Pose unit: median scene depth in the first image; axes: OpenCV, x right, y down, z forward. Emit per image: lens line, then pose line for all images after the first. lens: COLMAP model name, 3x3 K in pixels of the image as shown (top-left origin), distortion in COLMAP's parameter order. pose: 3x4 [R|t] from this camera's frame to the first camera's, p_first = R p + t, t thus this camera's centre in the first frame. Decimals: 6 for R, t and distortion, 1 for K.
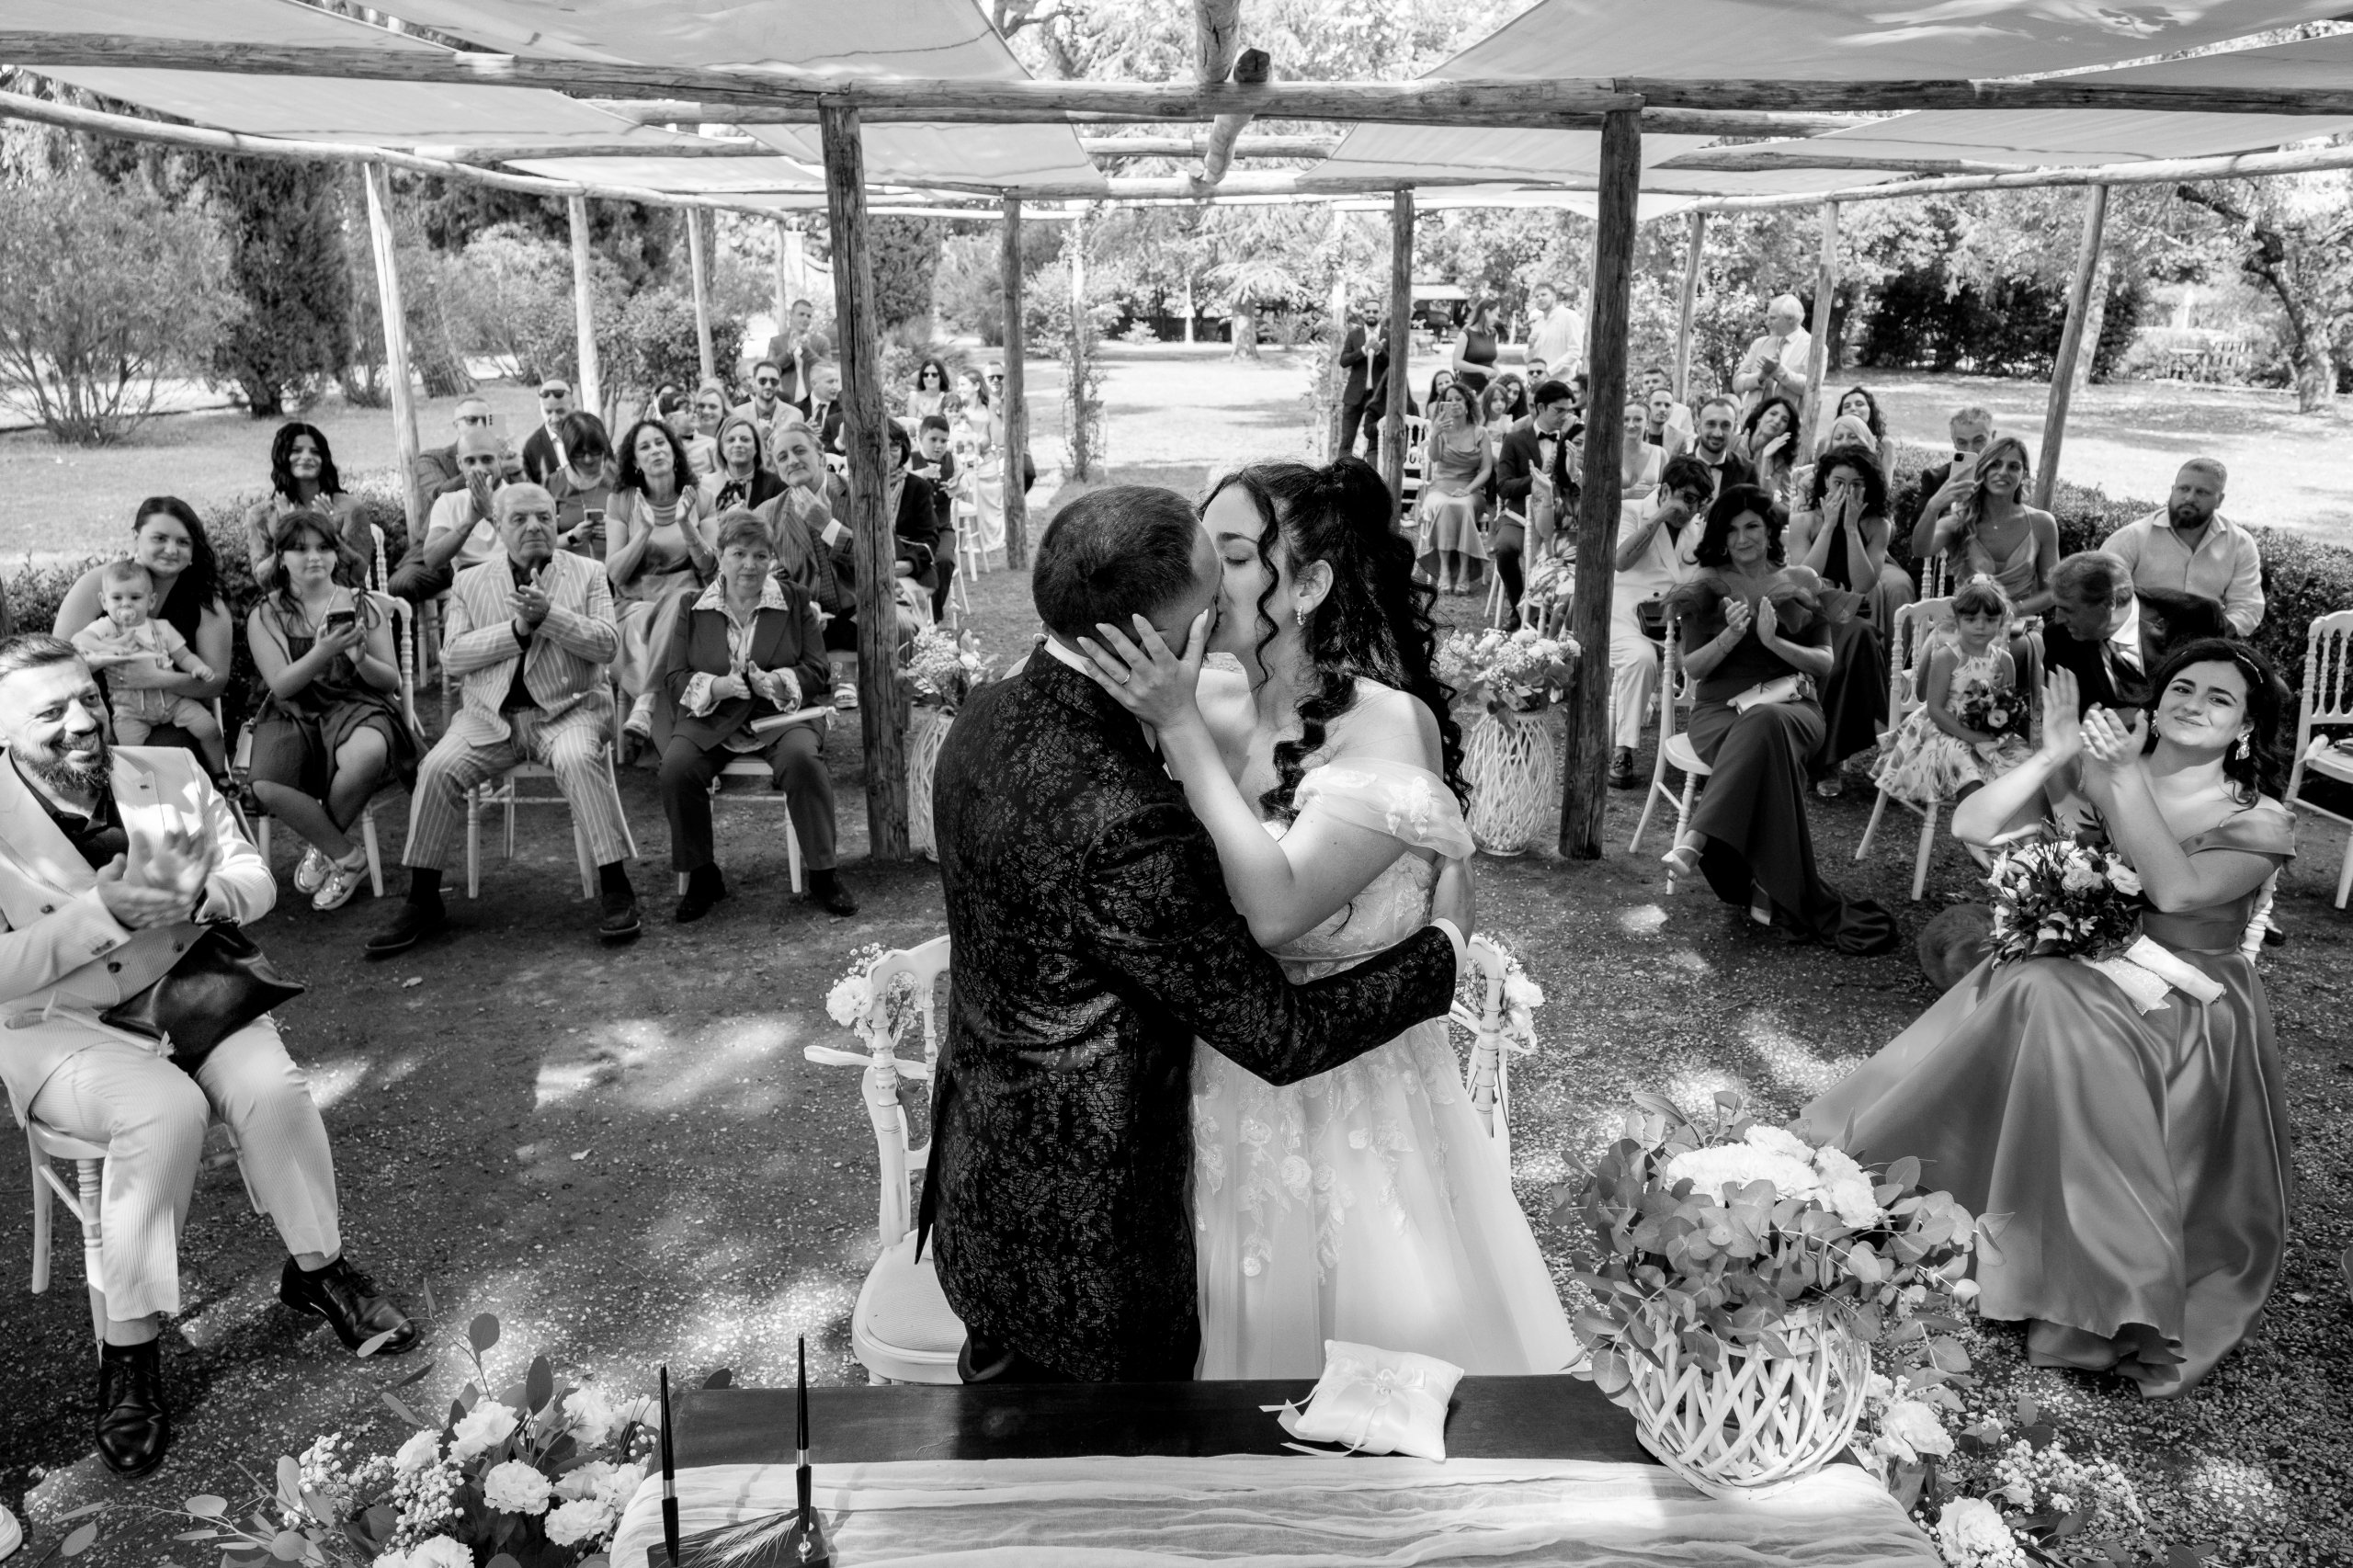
lens RADIAL K [[1800.2, 0, 1170.5], [0, 1800.2, 786.0], [0, 0, 1]] dist [-0.032853, 0.004201]
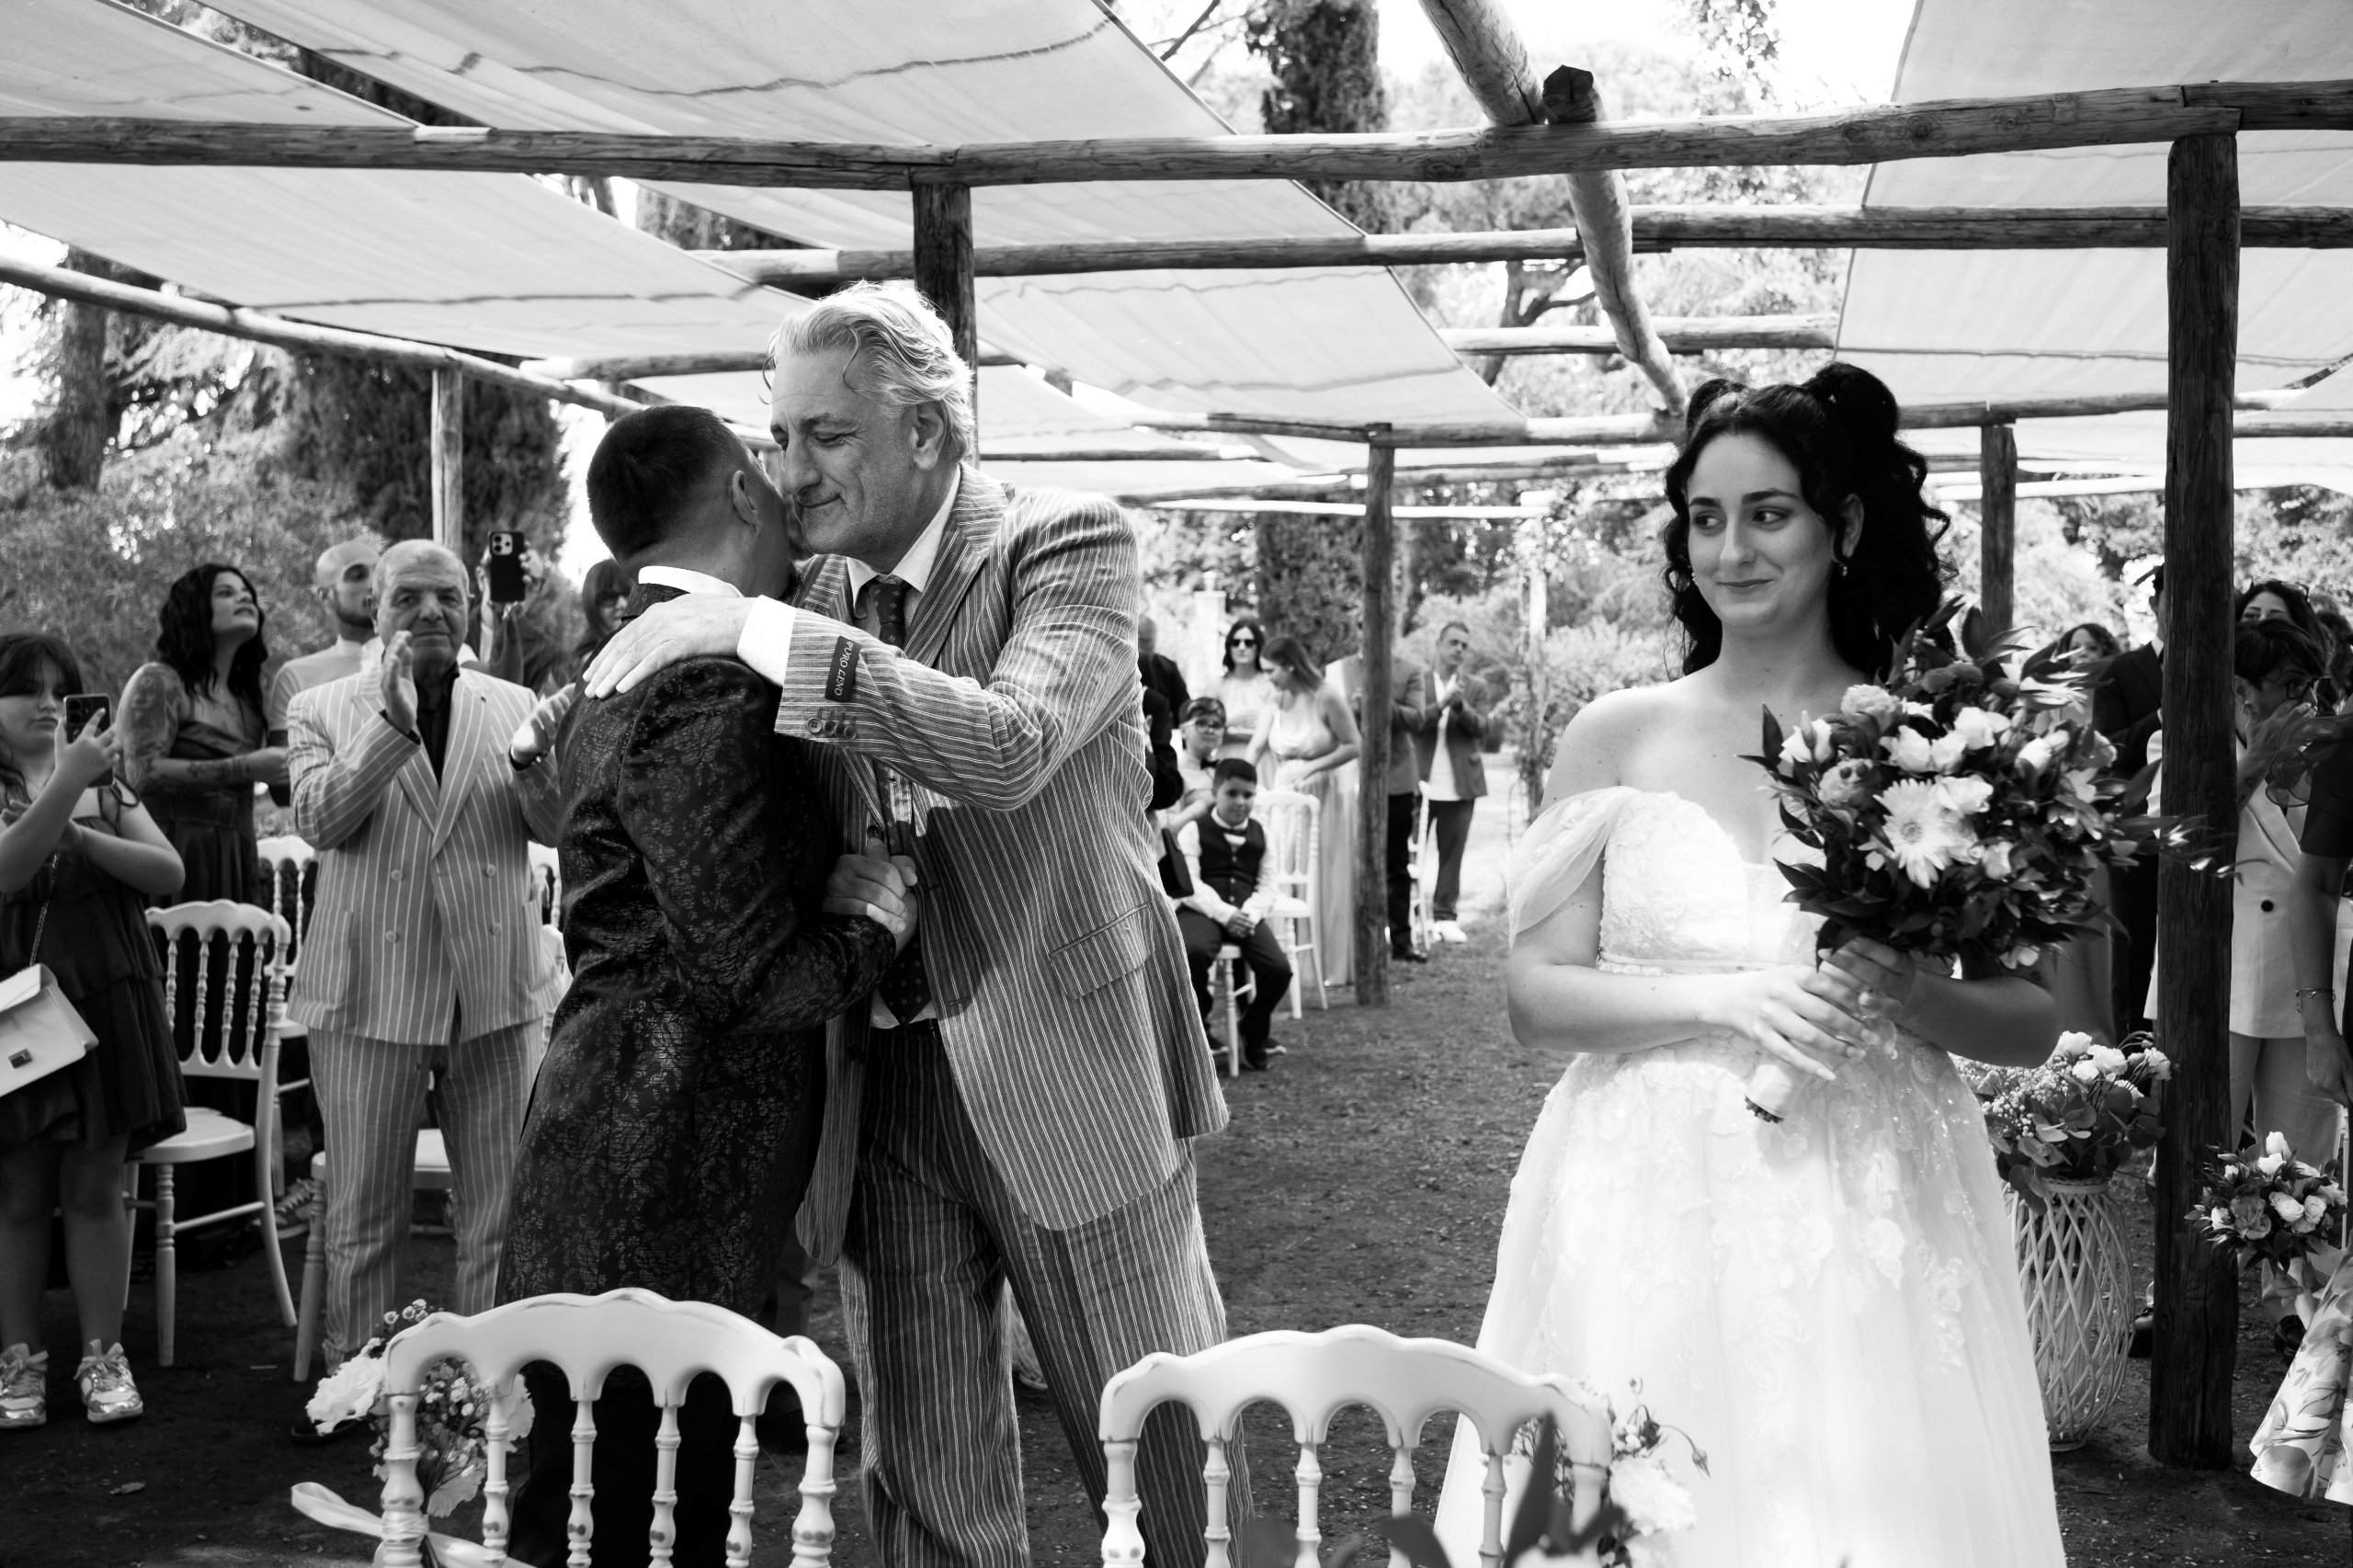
lens RADIAL K [[2659.4, 0, 1177.8], [0, 2659.4, 779.9], [0, 0, 1]] dist [-0.071557, 0.000000]
pose [[0.966976, 0.013000, -0.254536, 0.138716], [-0.078320, 0.965532, -0.248220, 0.062125], [0.242535, 0.259958, 0.934665, 0.155176]]
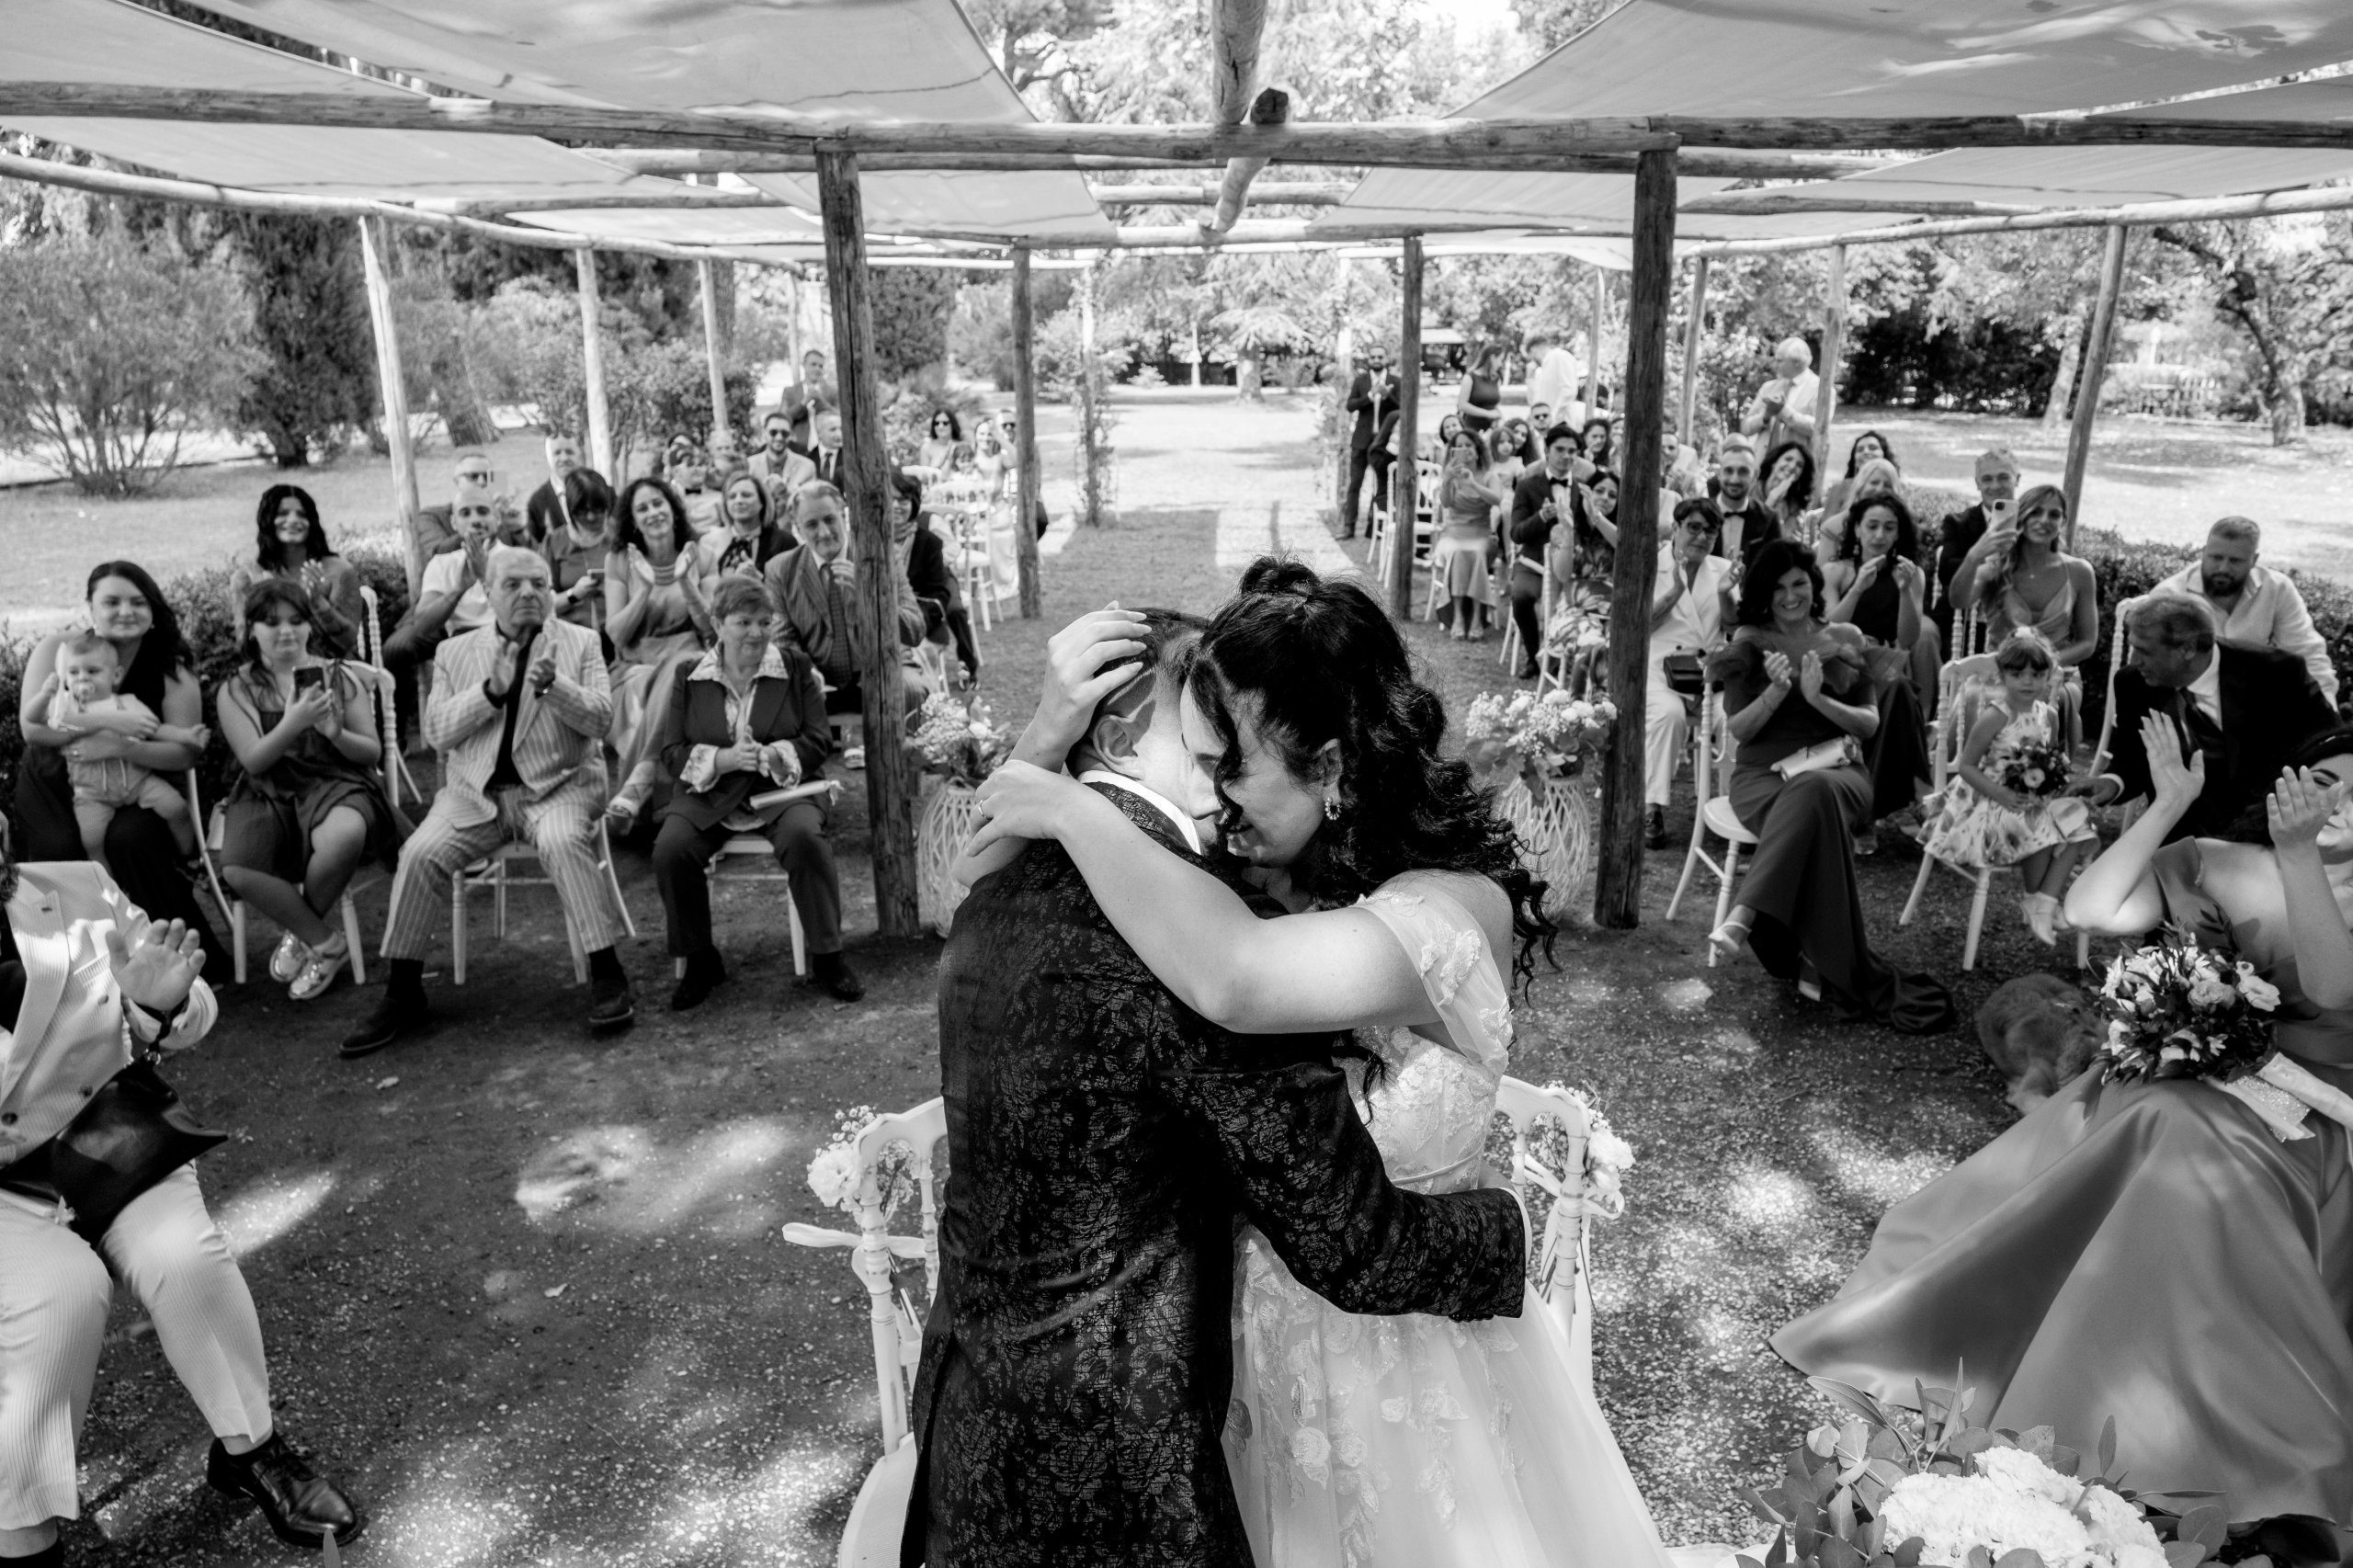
lens RADIAL K [[1686.6, 0, 1186.5], [0, 1686.6, 778.5], [0, 0, 1]] dist [-0.028208, 0.000255]
pose [[0.999944, -0.009116, 0.005324, -0.006338], [0.009175, 0.999896, -0.011085, -0.032533], [-0.005222, 0.011133, 0.999924, 0.102315]]
